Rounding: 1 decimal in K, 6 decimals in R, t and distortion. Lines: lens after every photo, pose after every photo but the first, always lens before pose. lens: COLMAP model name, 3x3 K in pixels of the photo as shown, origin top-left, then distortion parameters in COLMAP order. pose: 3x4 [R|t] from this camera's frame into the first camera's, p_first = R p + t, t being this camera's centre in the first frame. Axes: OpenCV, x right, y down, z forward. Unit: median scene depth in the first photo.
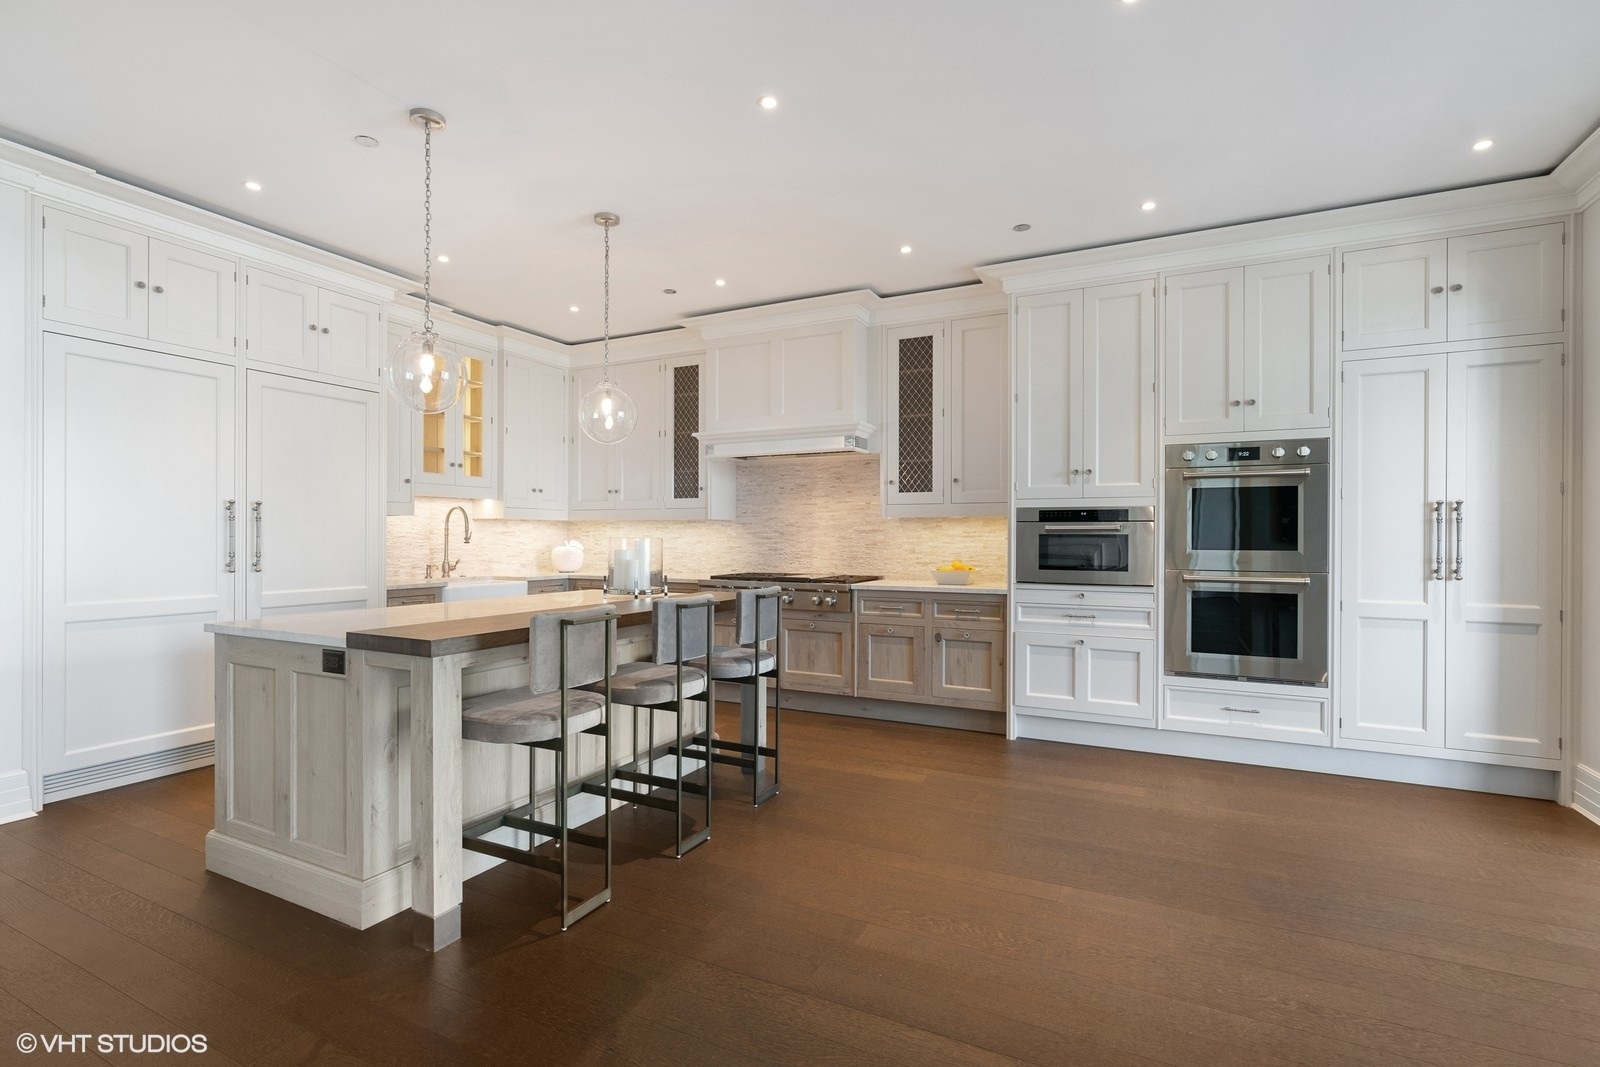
lens RADIAL K [[769.7, 0, 804.8], [0, 769.7, 539.8], [0, 0, 1]] dist [-0.005634, 0.004023]
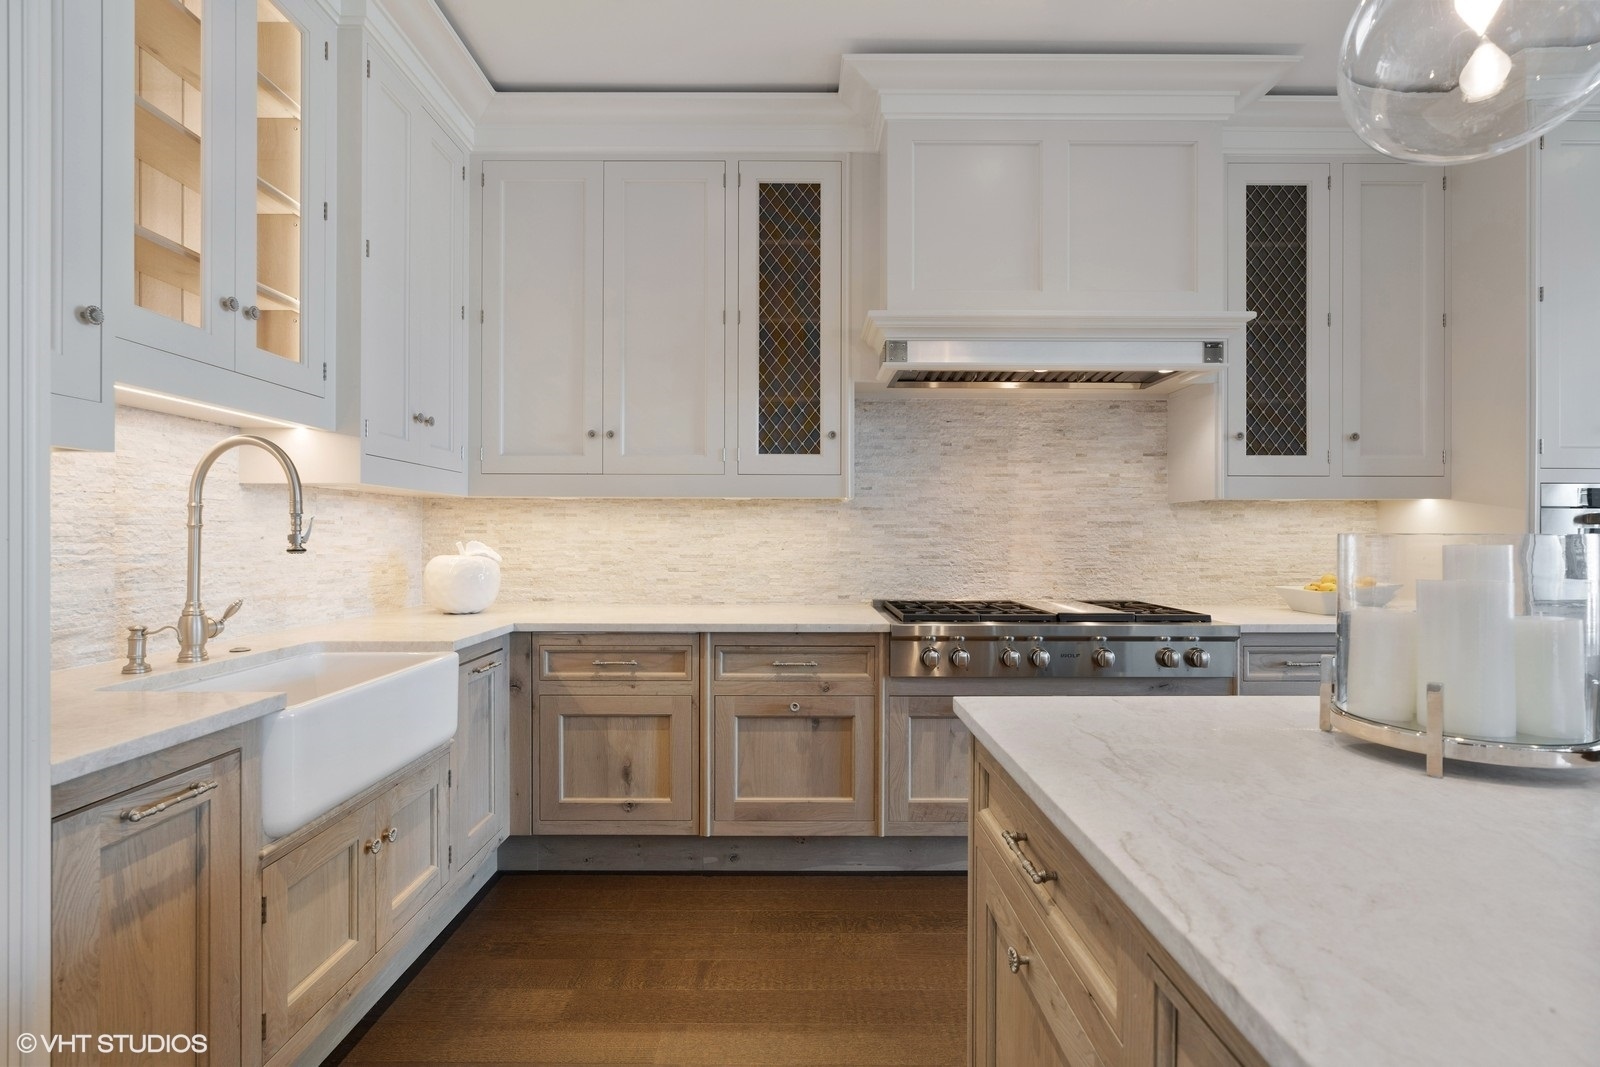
lens RADIAL K [[733.5, 0, 797.5], [0, 733.5, 535.2], [0, 0, 1]] dist [0.000674, -0.000428]
pose [[0.887199, -0.000757, 0.461386, -0.451773], [0.002008, 0.999996, -0.002220, -0.001899], [-0.461383, 0.002895, 0.887197, 0.724640]]
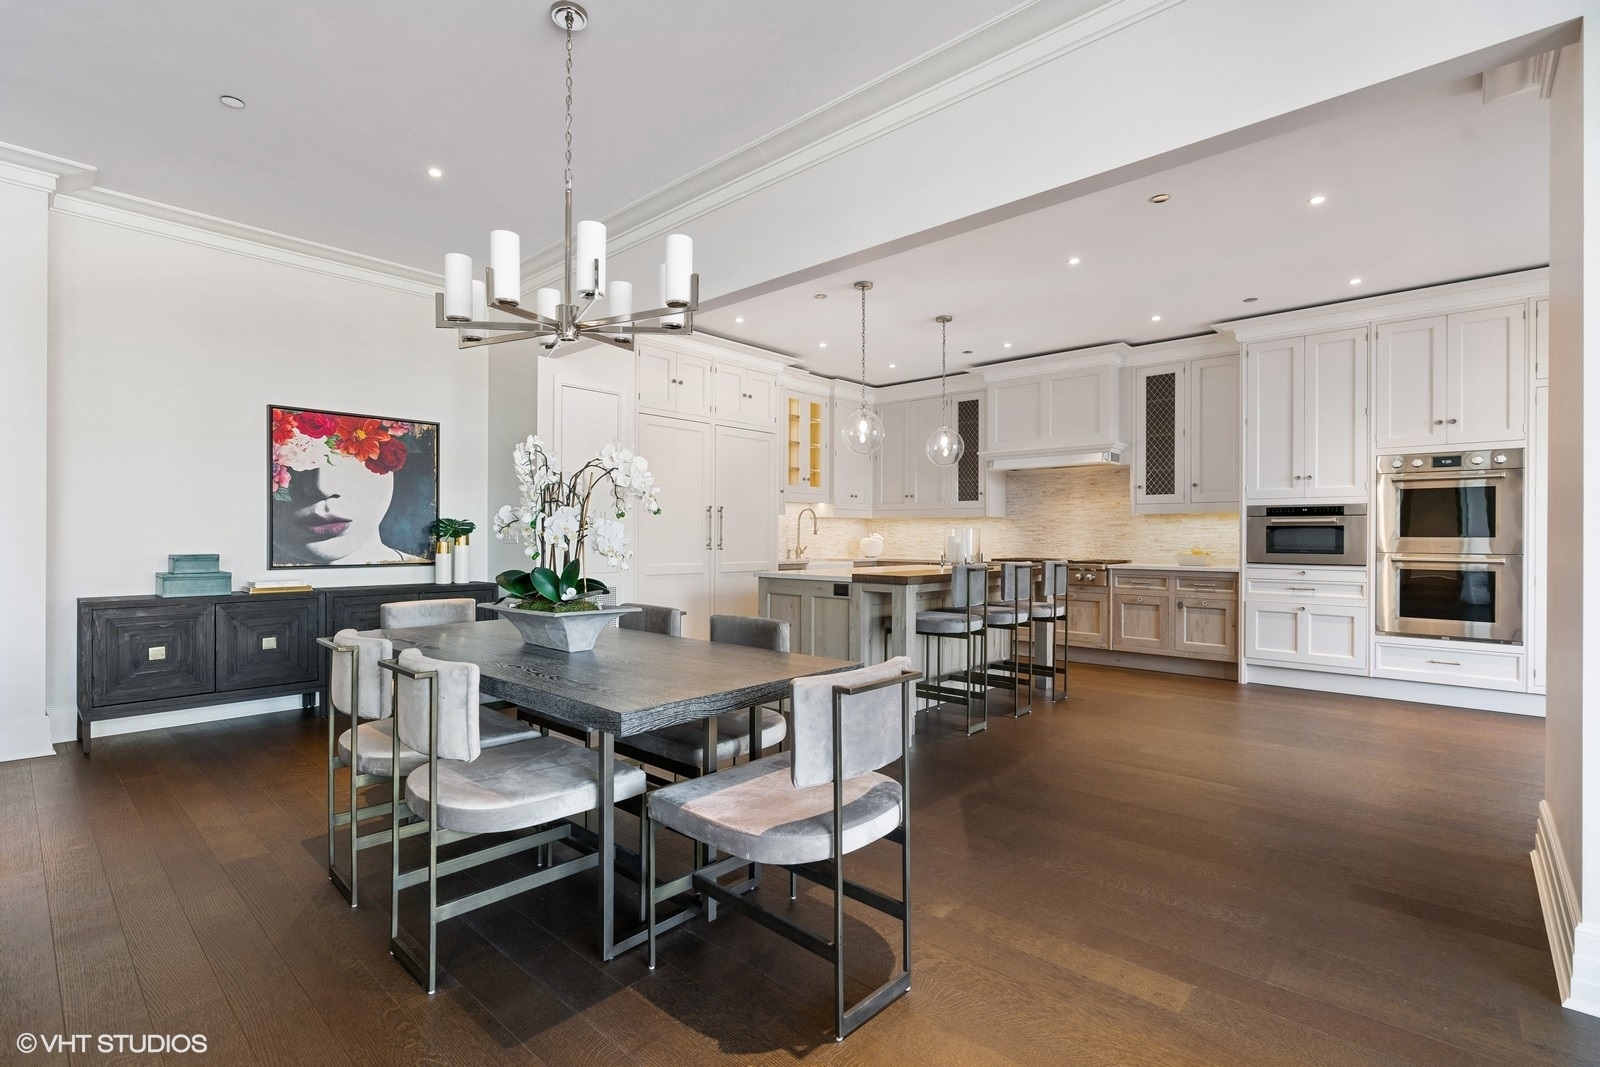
lens RADIAL K [[769.7, 0, 789.5], [0, 769.7, 536.3], [0, 0, 1]] dist [-0.005634, 0.004023]
pose [[0.961110, 0.001292, -0.276161, -0.104107], [-0.002763, 0.999984, -0.004940, 0.017708], [0.276151, 0.005511, 0.961099, -0.439117]]
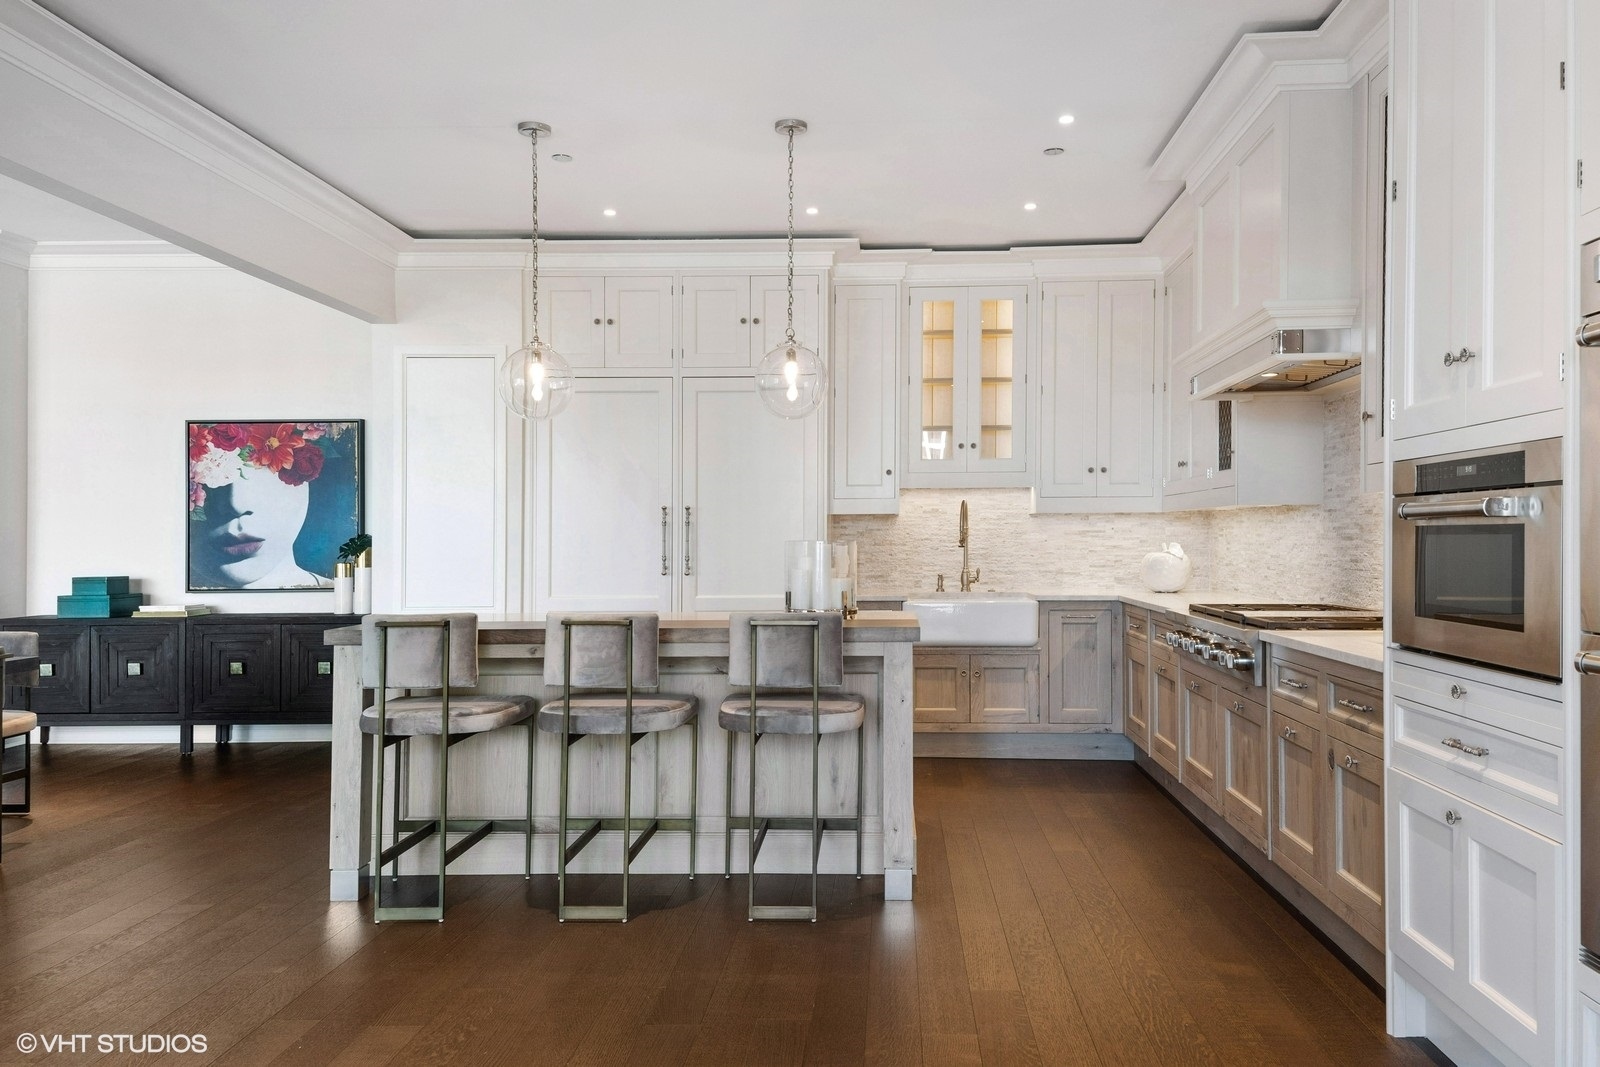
lens RADIAL K [[1217.7, 0, 788.2], [0, 1217.7, 537.9], [0, 0, 1]] dist [0.107956, -0.003396]
pose [[0.395842, -0.006082, -0.918299, 0.695139], [0.003933, 0.999980, -0.004927, 0.000525], [0.918310, -0.001662, 0.395858, 0.407209]]
